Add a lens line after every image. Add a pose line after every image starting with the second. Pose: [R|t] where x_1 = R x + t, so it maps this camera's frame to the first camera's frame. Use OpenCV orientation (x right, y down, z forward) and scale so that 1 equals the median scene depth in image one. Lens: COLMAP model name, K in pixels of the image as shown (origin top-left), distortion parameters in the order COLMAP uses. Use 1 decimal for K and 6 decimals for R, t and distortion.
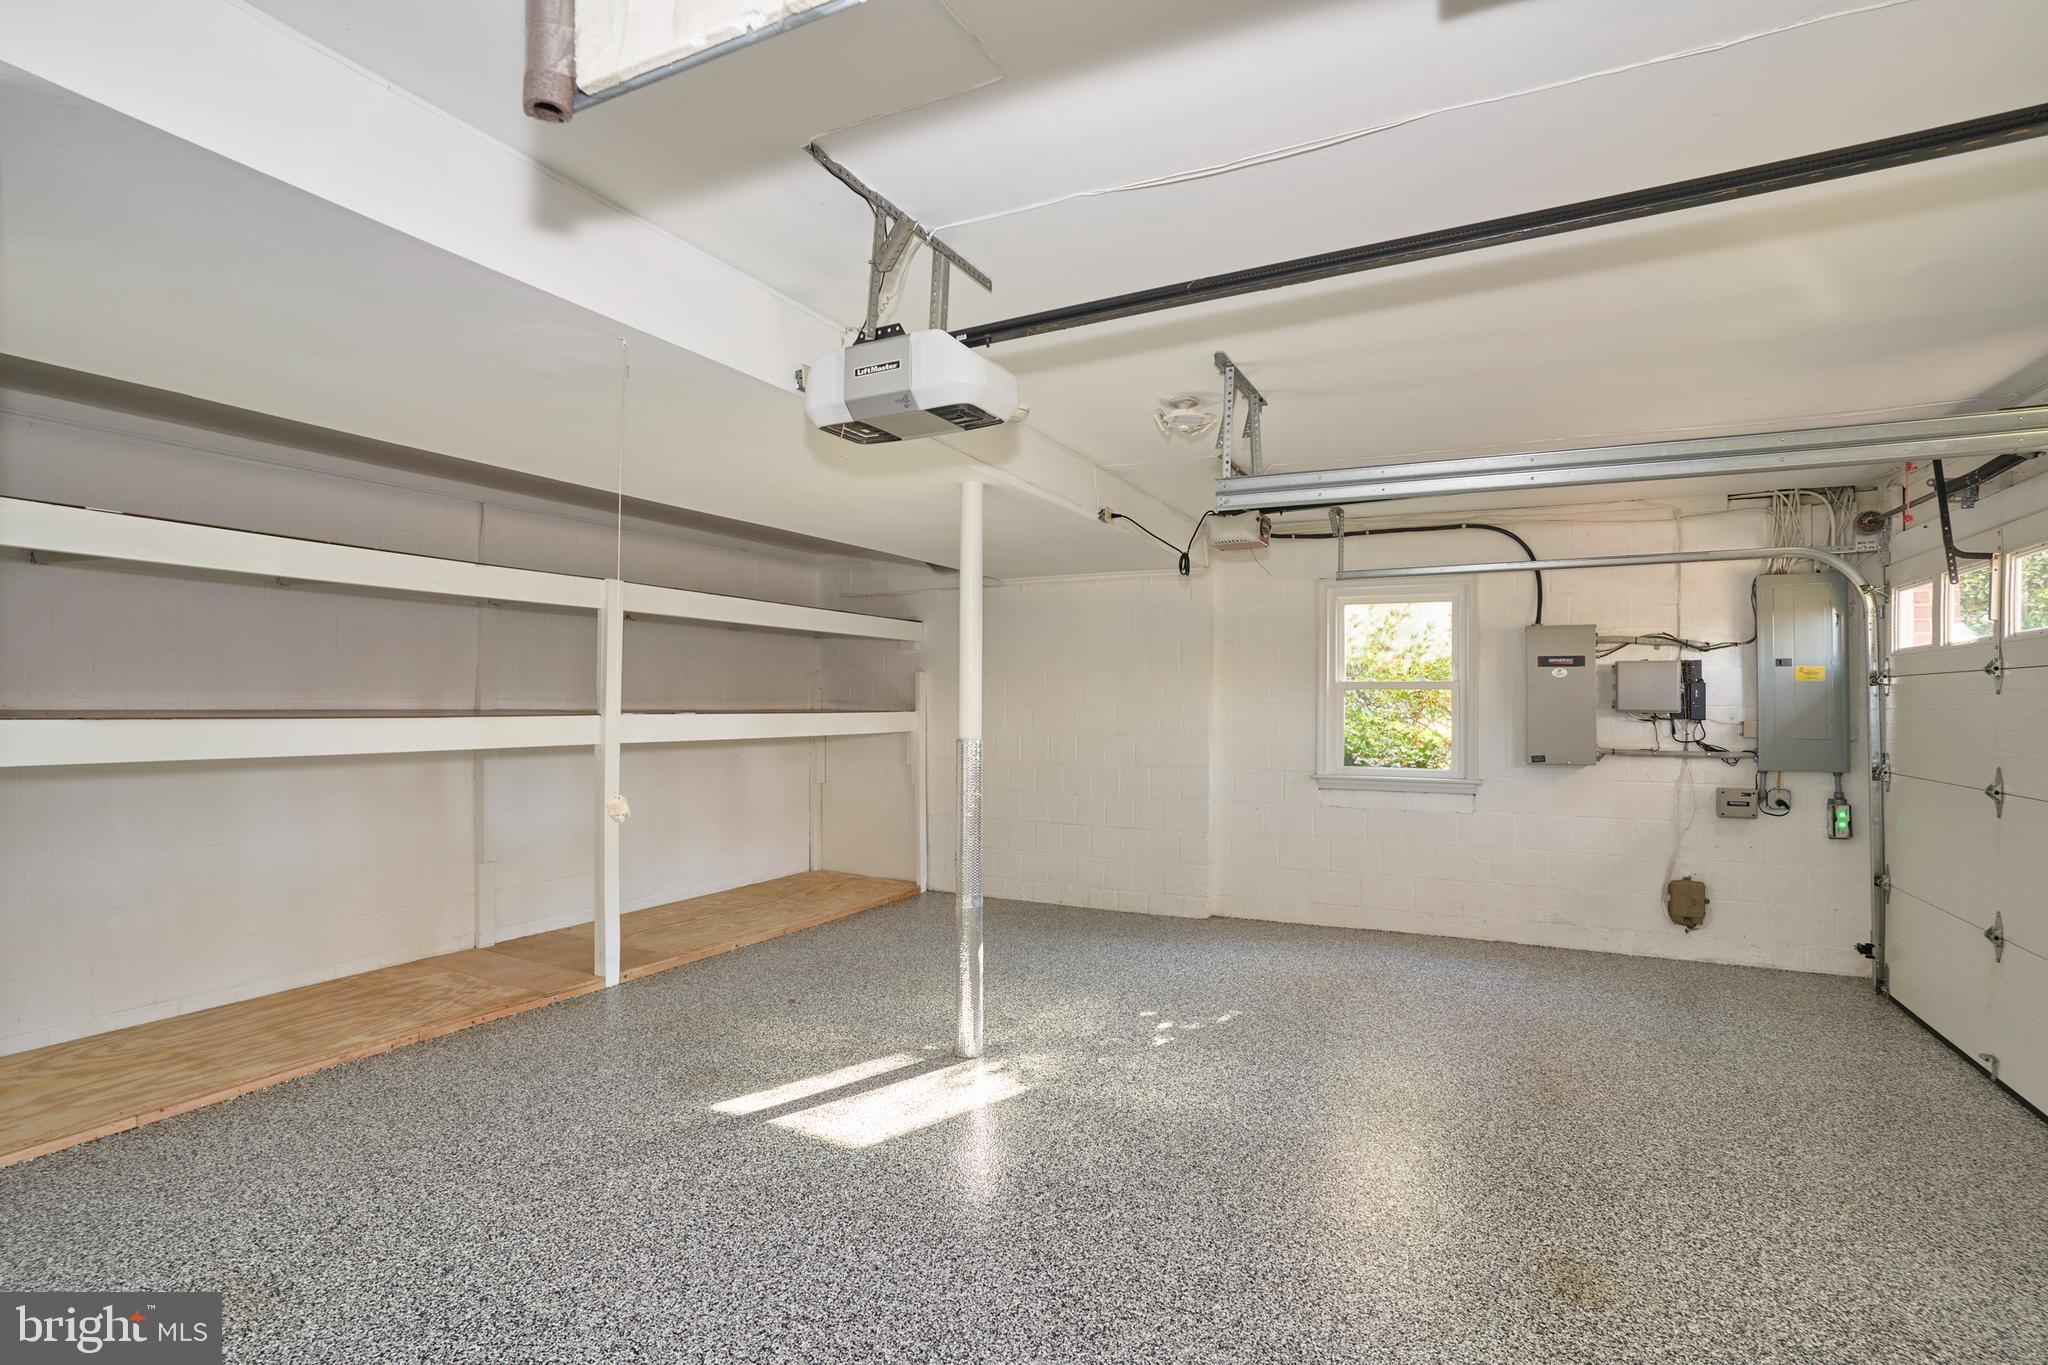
lens RADIAL K [[1005.8, 0, 1020.0], [0, 1005.8, 693.3], [0, 0, 1]] dist [-0.036524, 0.008454]
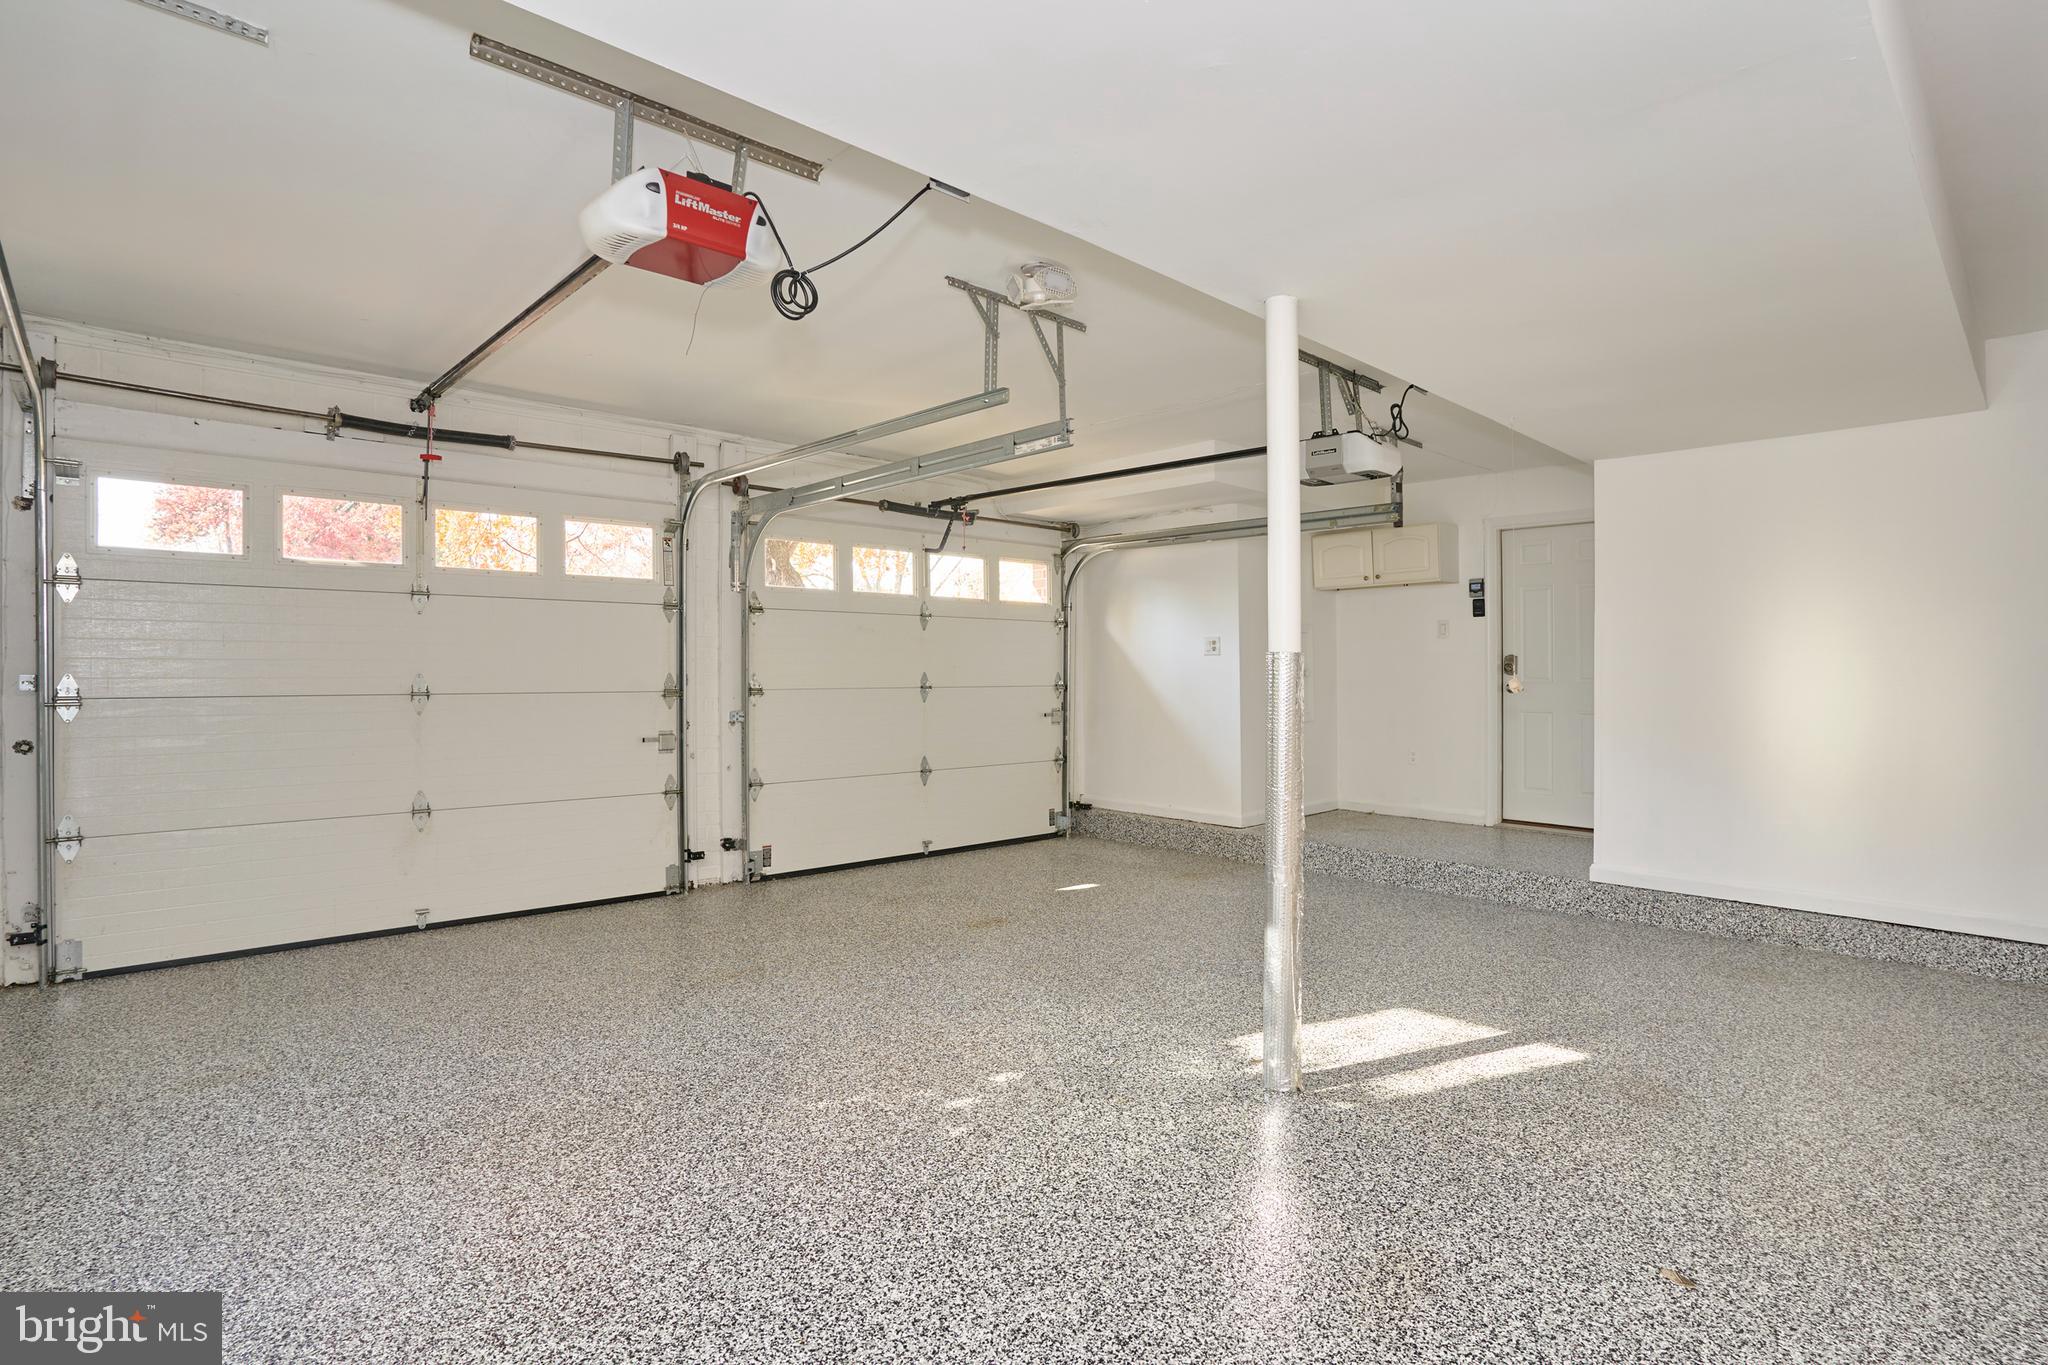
lens RADIAL K [[1005.8, 0, 1039.1], [0, 1005.8, 677.7], [0, 0, 1]] dist [-0.036524, 0.008454]
pose [[-0.938971, -0.011916, 0.343789, -0.131827], [-0.012640, 0.999920, 0.000135, 0.069147], [-0.343763, -0.004218, -0.939047, 1.759196]]
